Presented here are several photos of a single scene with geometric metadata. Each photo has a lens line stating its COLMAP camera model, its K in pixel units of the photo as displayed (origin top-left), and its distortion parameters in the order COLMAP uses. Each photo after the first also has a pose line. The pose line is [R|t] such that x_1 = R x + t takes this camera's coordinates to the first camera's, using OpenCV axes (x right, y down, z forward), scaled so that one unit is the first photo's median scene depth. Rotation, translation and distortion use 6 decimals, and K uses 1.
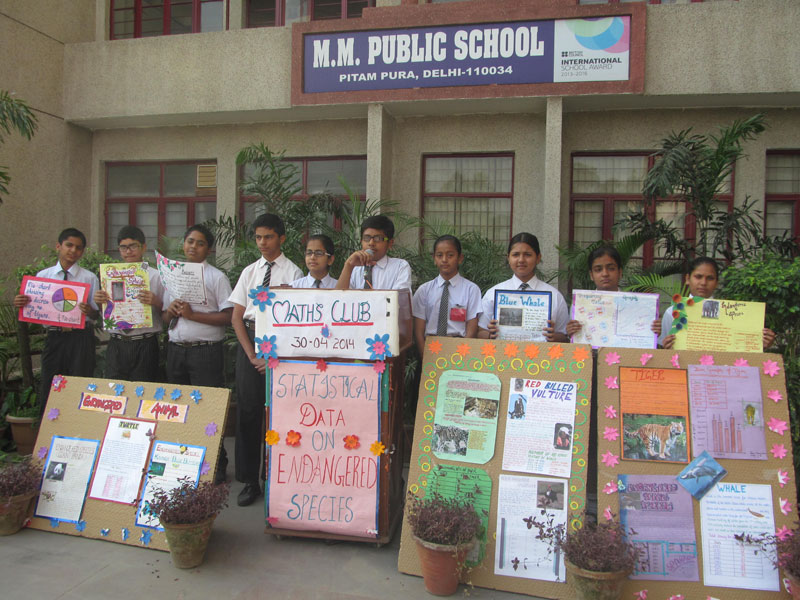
lens RADIAL K [[693.7, 0, 400.0], [0, 693.7, 300.0], [0, 0, 1]] dist [-0.060849, 0.050165]
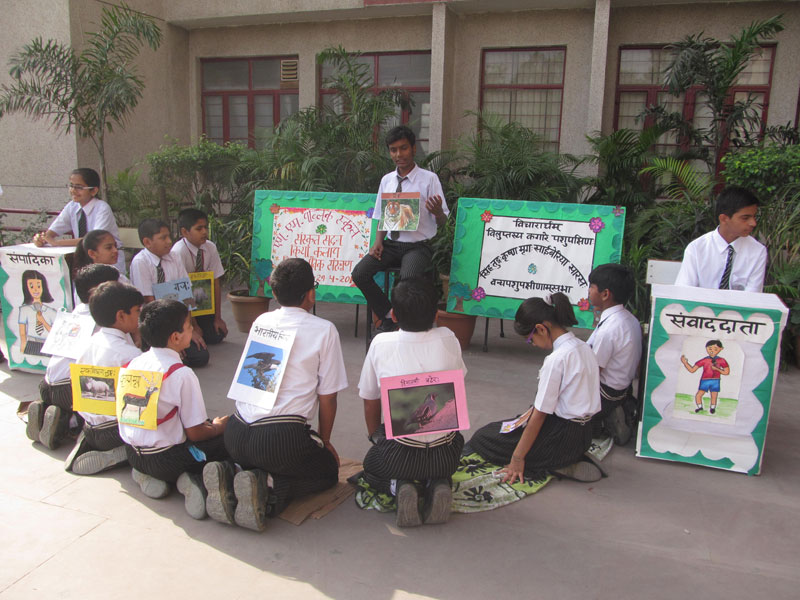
lens RADIAL K [[693.7, 0, 400.0], [0, 693.7, 300.0], [0, 0, 1]] dist [-0.060849, 0.050165]
pose [[0.994607, 0.021042, -0.101560, 0.023325], [-0.004438, 0.986940, 0.161026, 0.008956], [0.103622, -0.159707, 0.981711, -0.163609]]
